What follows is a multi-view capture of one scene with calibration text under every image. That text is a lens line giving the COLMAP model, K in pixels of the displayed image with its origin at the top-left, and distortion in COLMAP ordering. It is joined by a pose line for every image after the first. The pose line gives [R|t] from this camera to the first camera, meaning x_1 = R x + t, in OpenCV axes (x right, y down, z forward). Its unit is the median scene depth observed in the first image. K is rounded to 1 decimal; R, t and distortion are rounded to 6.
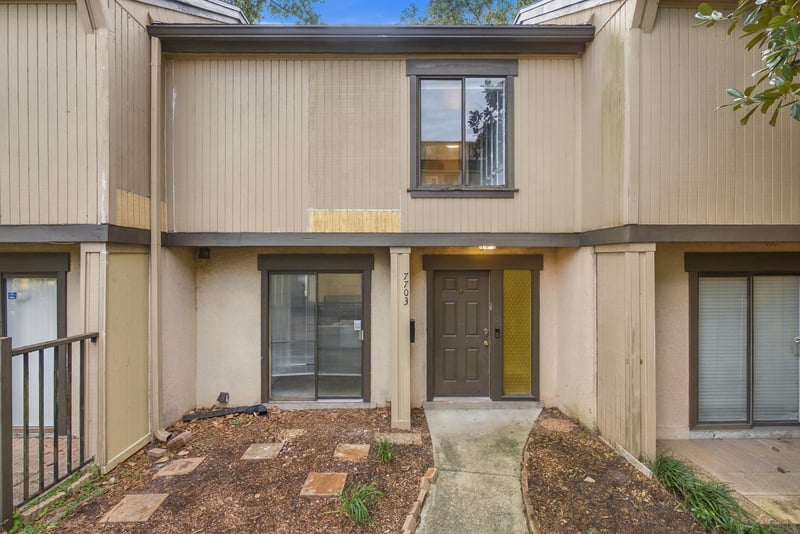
lens RADIAL K [[390.3, 0, 394.9], [0, 390.3, 264.9], [0, 0, 1]] dist [0.001604, -0.001230]
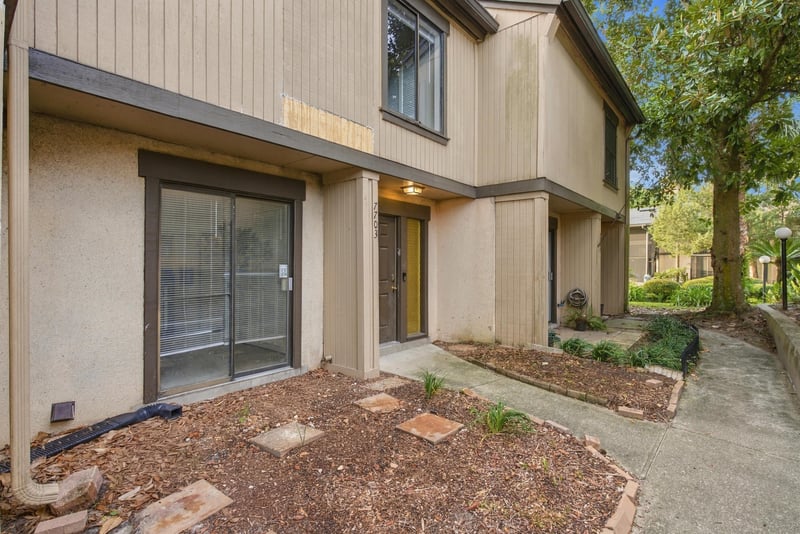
lens RADIAL K [[390.3, 0, 395.4], [0, 390.3, 265.9], [0, 0, 1]] dist [0.001604, -0.001230]
pose [[0.658901, 0.002969, 0.752224, -0.560291], [-0.003024, 0.999995, -0.001297, 0.153560], [-0.752224, -0.001420, 0.658906, 0.348792]]
